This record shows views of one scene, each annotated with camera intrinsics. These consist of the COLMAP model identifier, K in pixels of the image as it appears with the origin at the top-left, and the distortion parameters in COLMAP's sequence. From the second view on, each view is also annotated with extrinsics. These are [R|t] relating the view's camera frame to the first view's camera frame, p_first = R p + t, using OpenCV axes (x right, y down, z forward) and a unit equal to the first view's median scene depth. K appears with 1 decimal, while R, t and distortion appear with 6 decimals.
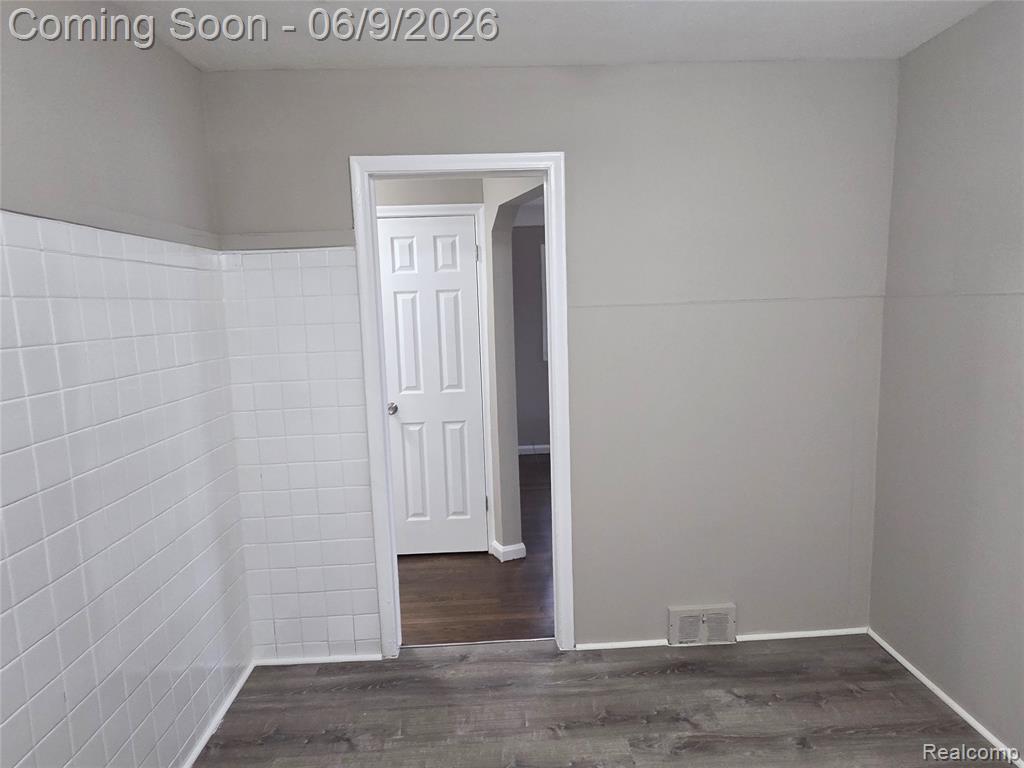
lens RADIAL K [[618.5, 0, 515.6], [0, 618.5, 380.0], [0, 0, 1]] dist [0.004934, 0.000608]
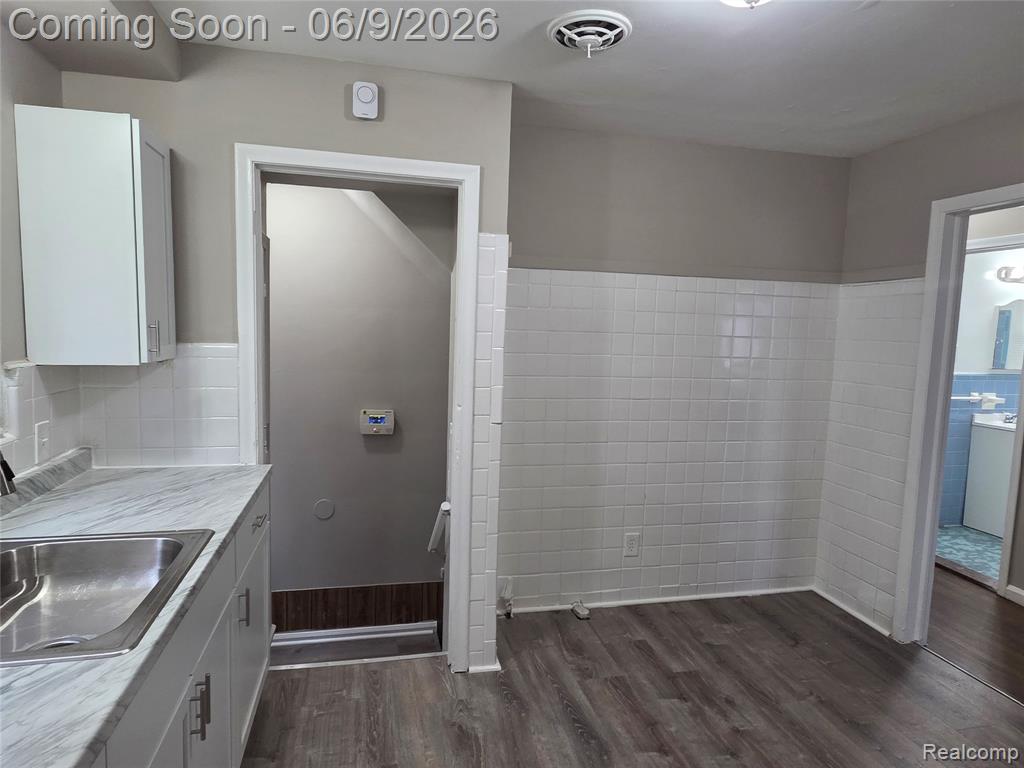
lens RADIAL K [[618.5, 0, 515.6], [0, 618.5, 380.0], [0, 0, 1]] dist [0.004934, 0.000608]
pose [[0.200018, 0.132164, -0.970838, 0.741058], [-0.158528, 0.982170, 0.101046, -0.021875], [0.966883, 0.133694, 0.217403, 0.024918]]
